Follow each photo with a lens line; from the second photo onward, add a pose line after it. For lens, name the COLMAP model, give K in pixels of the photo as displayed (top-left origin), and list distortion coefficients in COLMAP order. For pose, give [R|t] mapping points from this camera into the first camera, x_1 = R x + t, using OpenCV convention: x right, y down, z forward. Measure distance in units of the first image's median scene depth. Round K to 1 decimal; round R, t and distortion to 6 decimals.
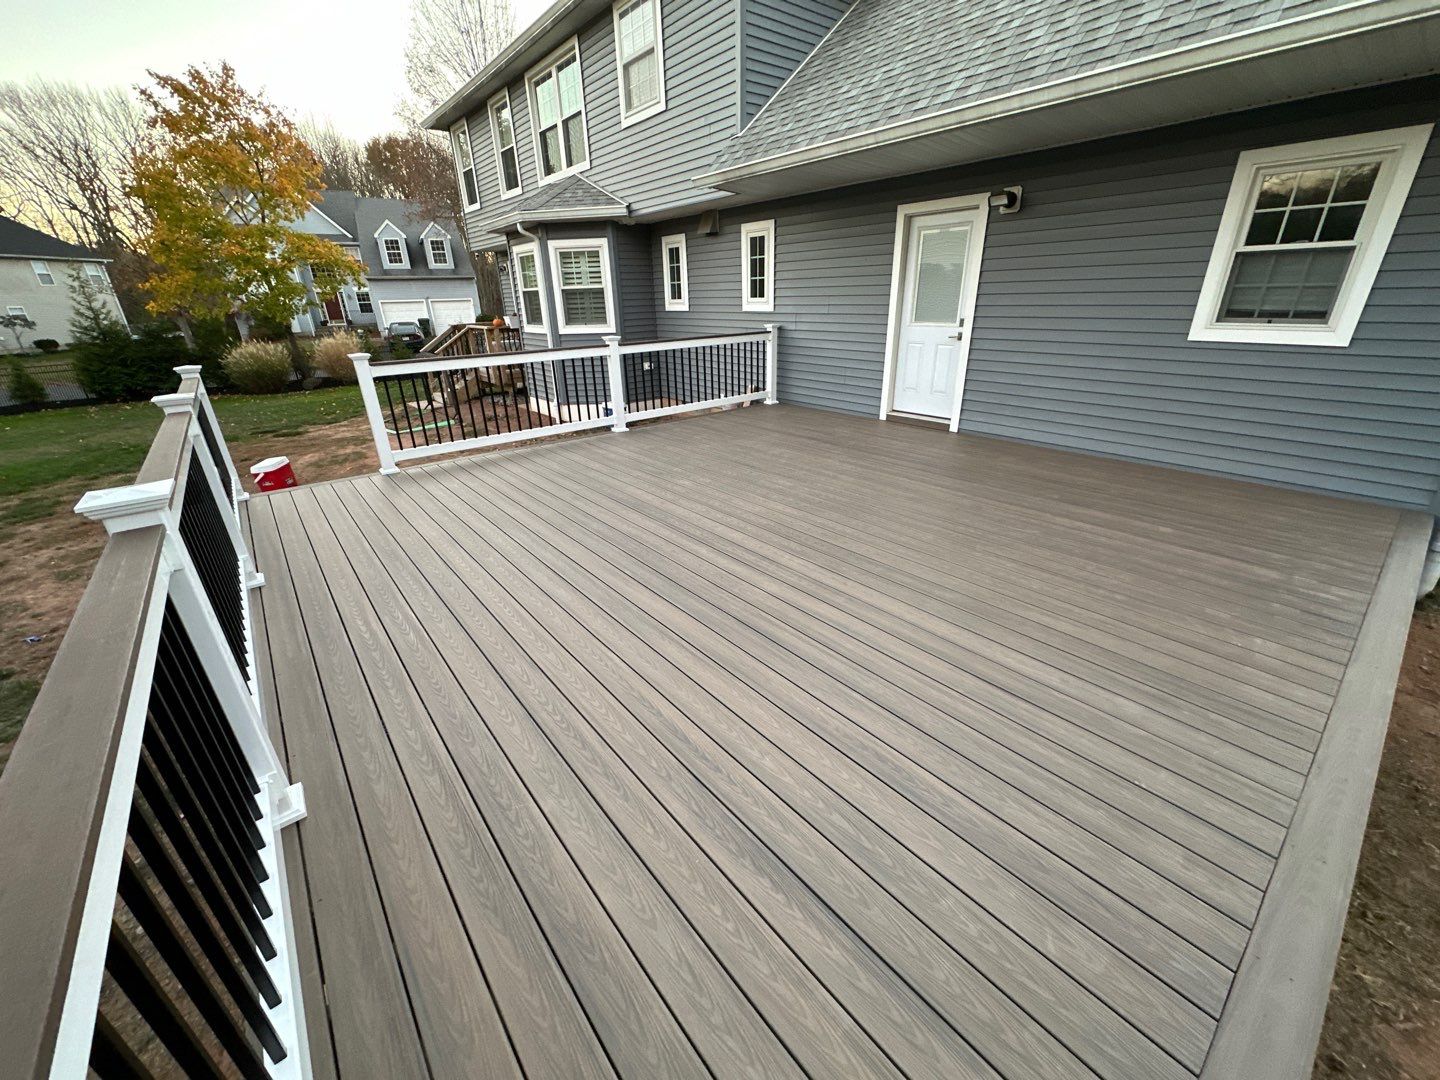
lens RADIAL K [[565.5, 0, 720.0], [0, 565.5, 537.7], [0, 0, 1]] dist [-0.005364, 0.000141]
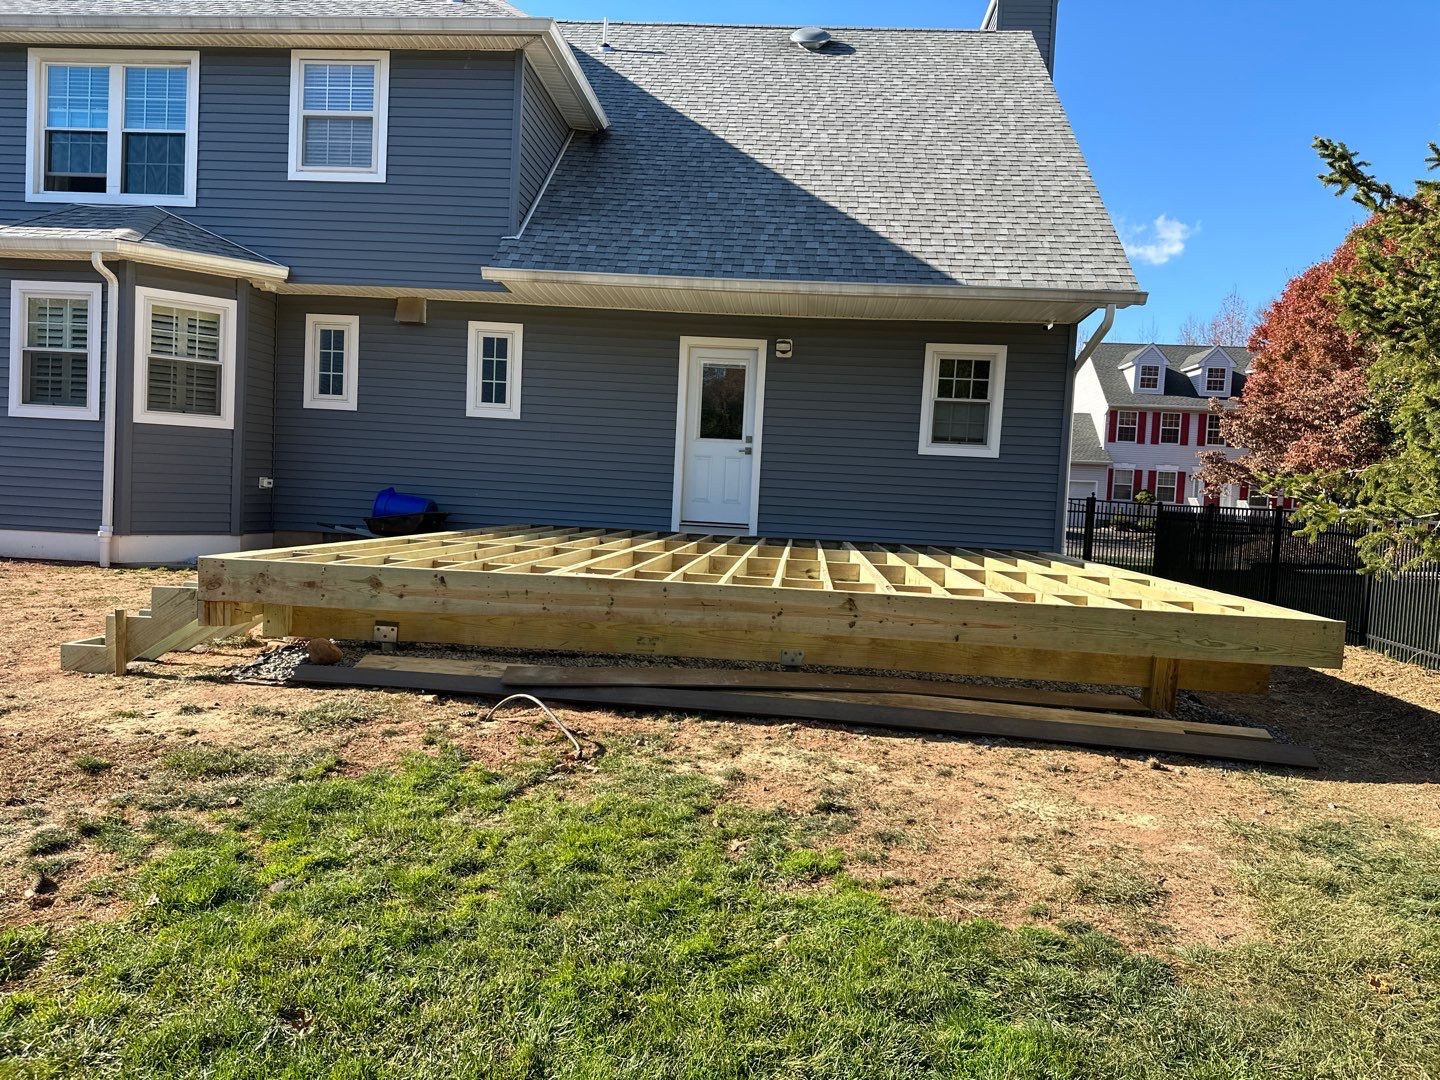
lens RADIAL K [[987.7, 0, 720.0], [0, 987.7, 540.0], [0, 0, 1]] dist [0.126991, -0.258610]
pose [[0.684644, 0.023842, 0.728488, -0.784392], [0.224668, 0.943897, -0.242038, 0.205965], [-0.693388, 0.329377, 0.640877, -0.121234]]
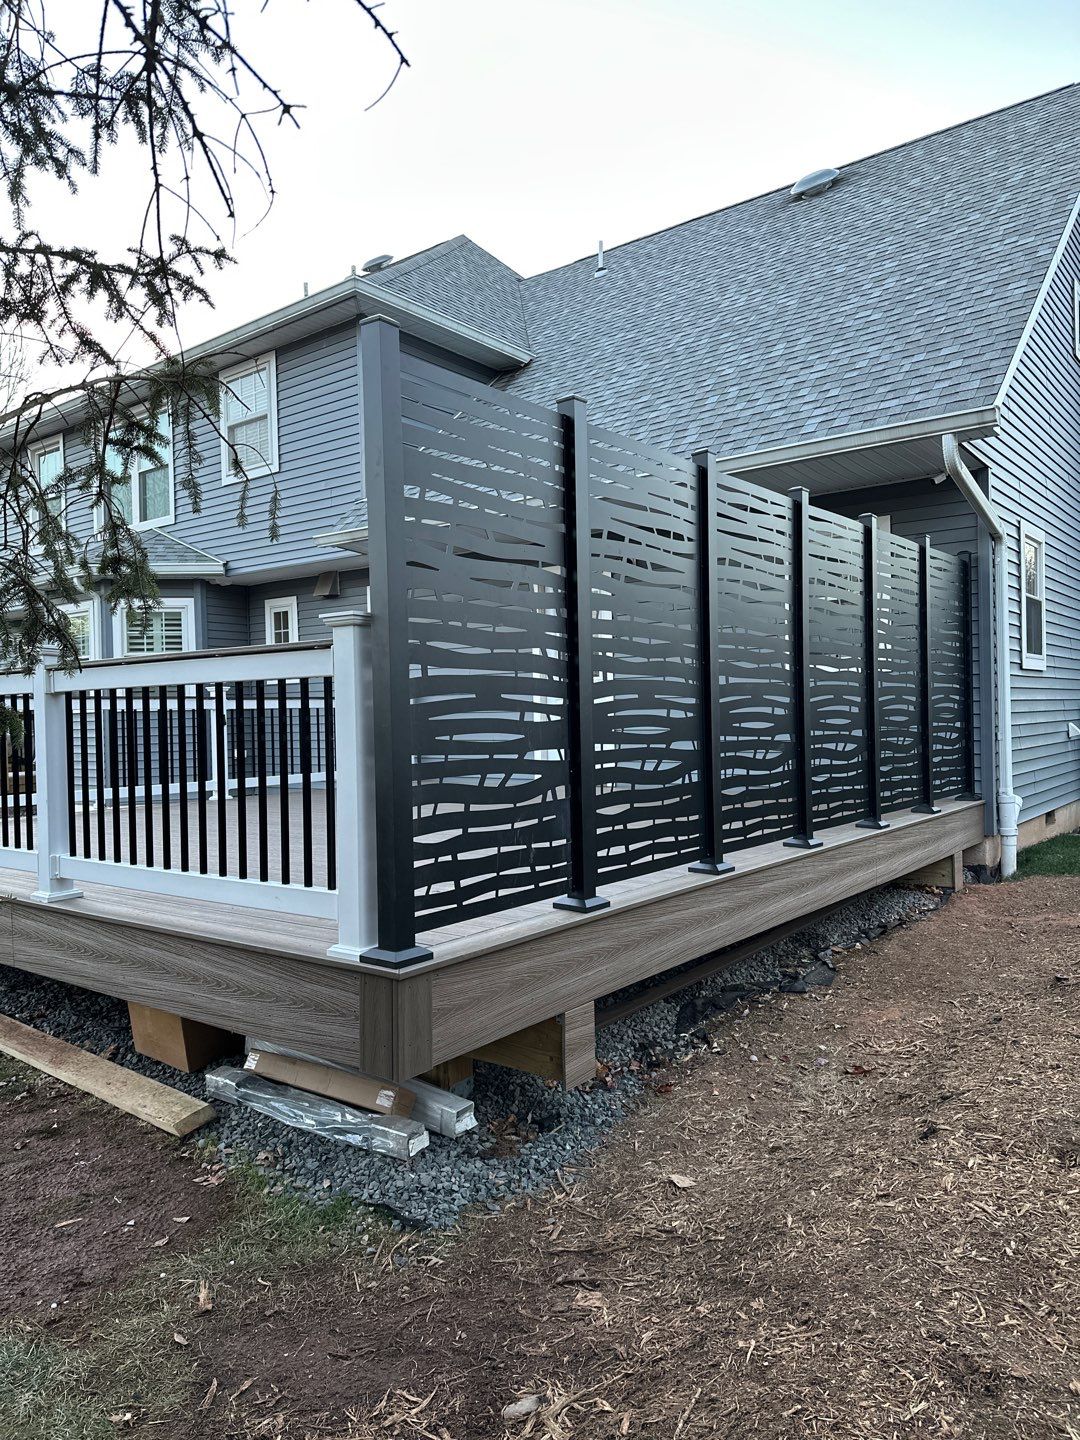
lens RADIAL K [[994.8, 0, 537.1], [0, 994.8, 735.3], [0, 0, 1]] dist [0.058524, -0.082358]
pose [[0.975524, -0.000391, 0.219895, -0.043444], [0.084744, 0.923423, -0.374311, 0.253941], [-0.202910, 0.383784, 0.900854, -0.348807]]
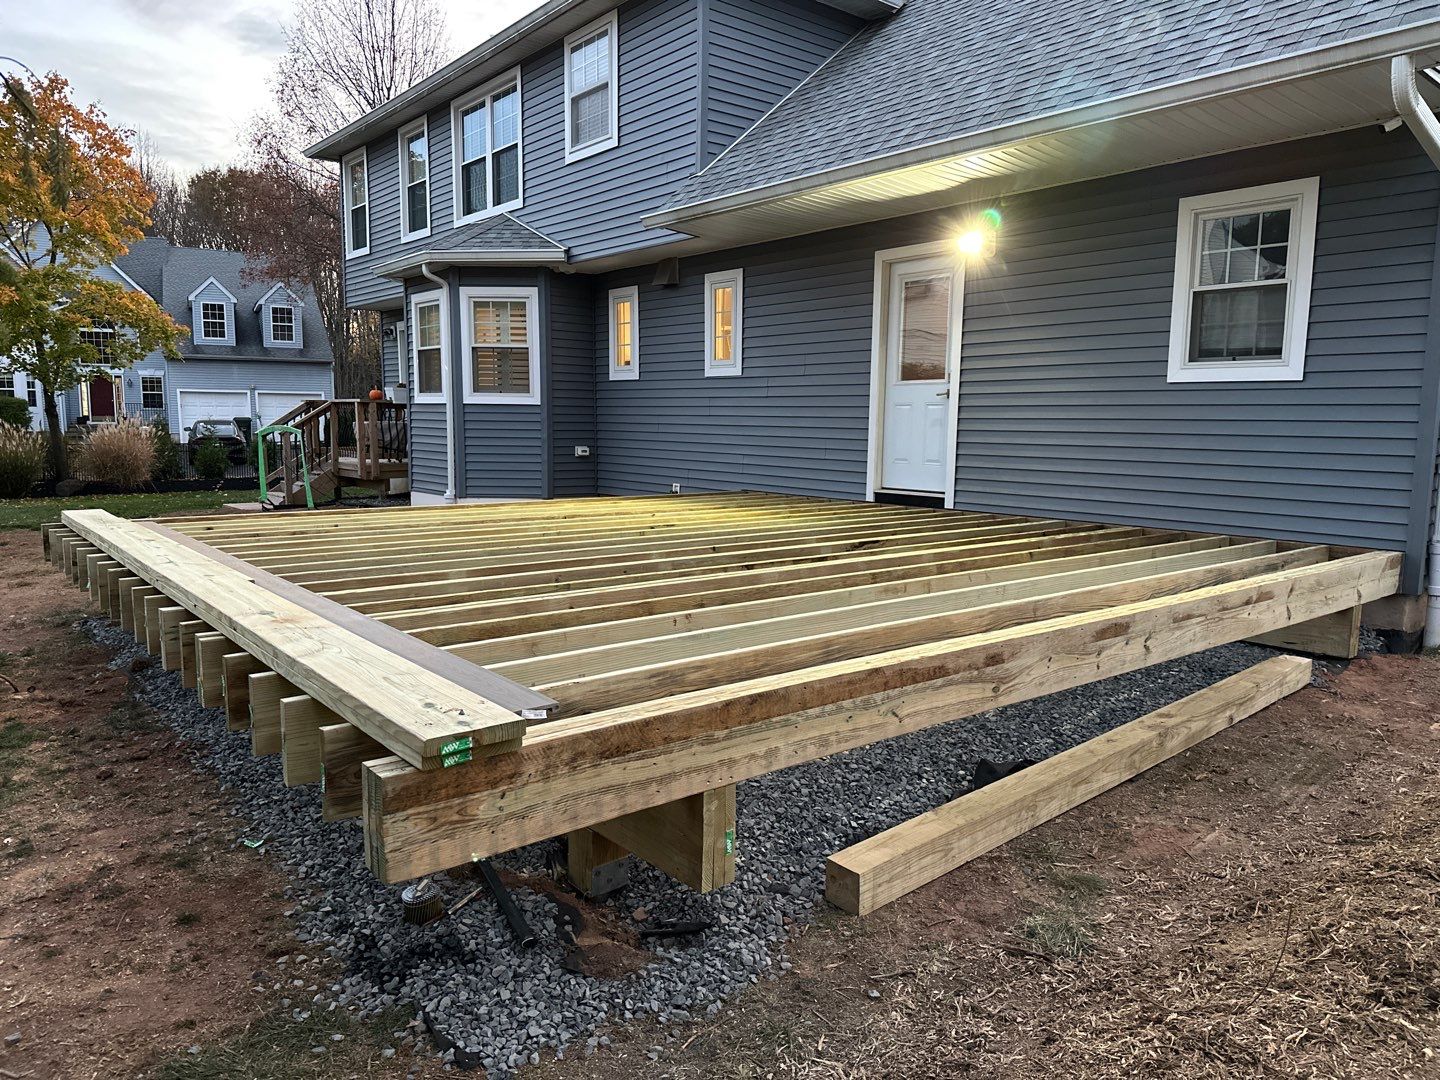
lens RADIAL K [[994.8, 0, 725.2], [0, 994.8, 554.6], [0, 0, 1]] dist [0.058524, -0.082358]
pose [[0.999318, 0.036380, 0.006347, 0.071418], [-0.033337, 0.962618, -0.268802, 0.209291], [-0.015889, 0.268407, 0.963175, -0.261304]]
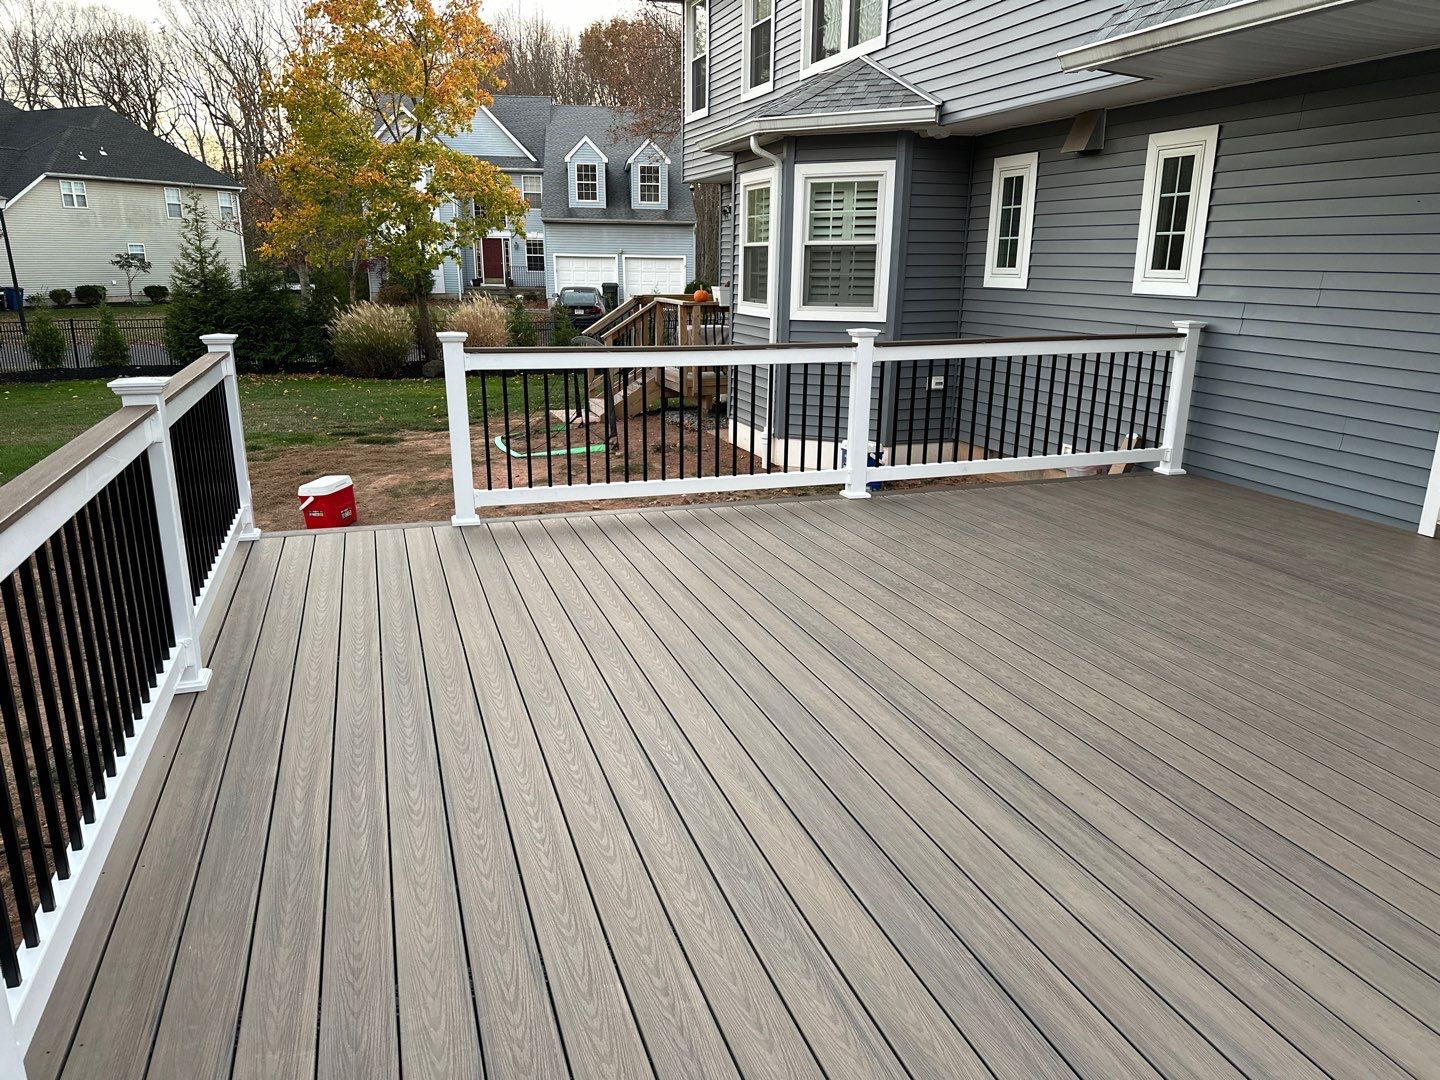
lens RADIAL K [[994.0, 0, 716.4], [0, 994.0, 544.2], [0, 0, 1]] dist [0.058440, -0.082204]
pose [[0.934778, 0.127097, -0.331718, 0.019053], [-0.167742, 0.981067, -0.096804, -0.023733], [0.313134, 0.146133, 0.938399, 0.054243]]
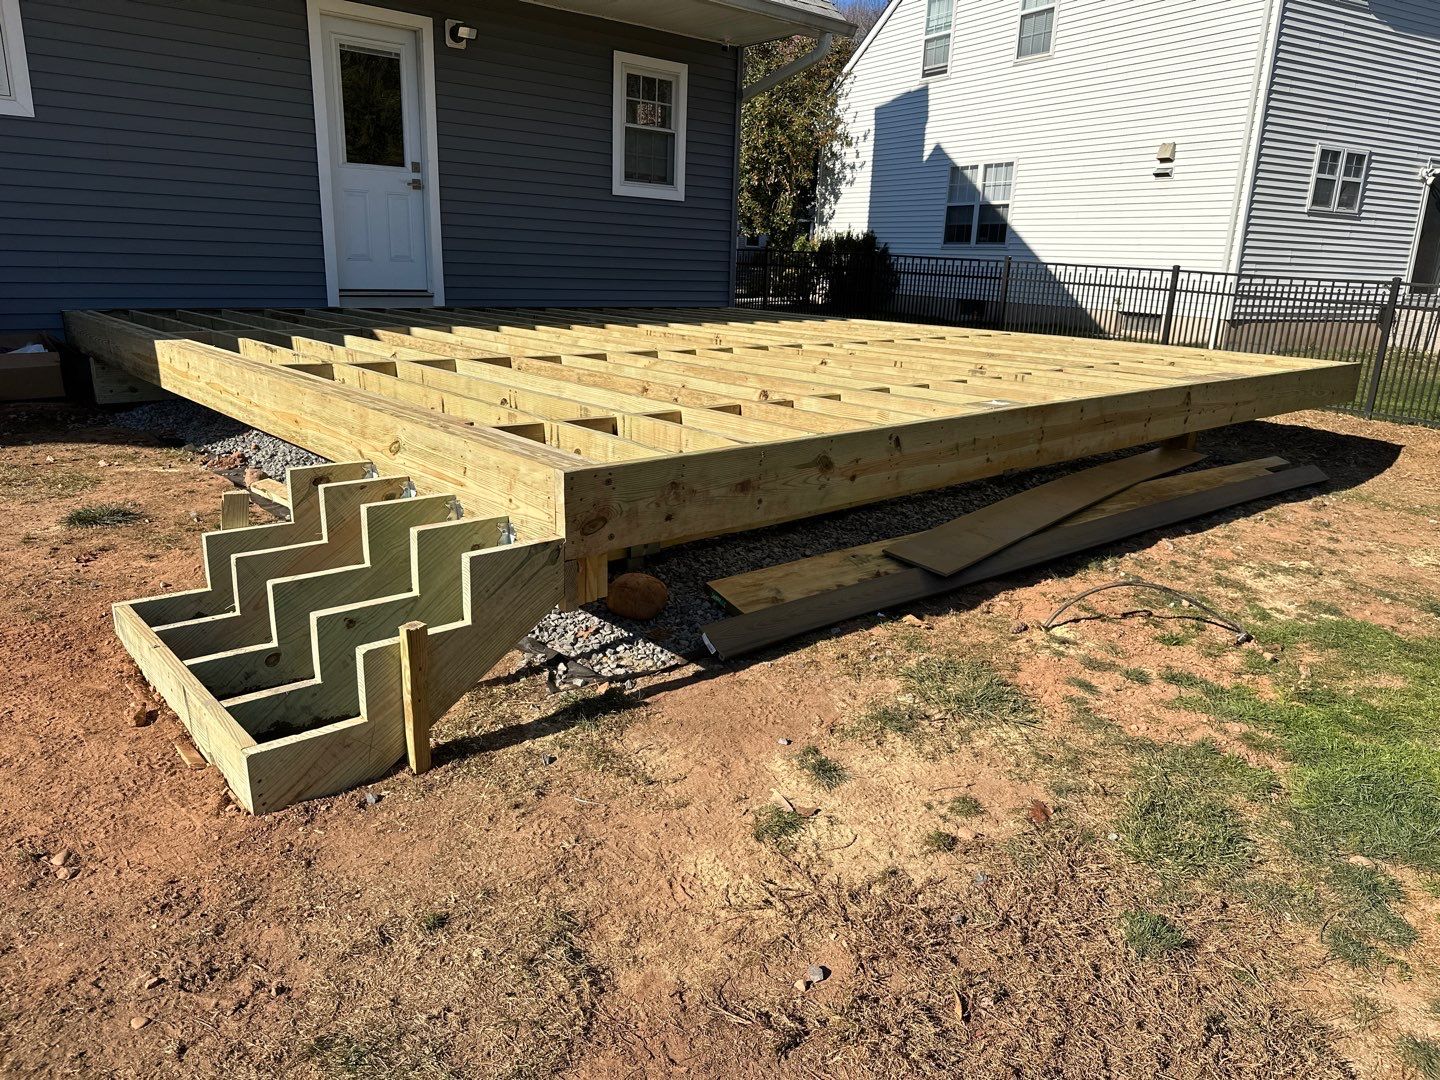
lens RADIAL K [[1008.2, 0, 744.8], [0, 1008.2, 542.2], [0, 0, 1]] dist [0.047193, -0.077160]
pose [[-0.067092, -0.250322, 0.965835, -0.843840], [0.359990, 0.896739, 0.257421, -0.079074], [-0.930541, 0.364962, 0.029950, 0.535638]]
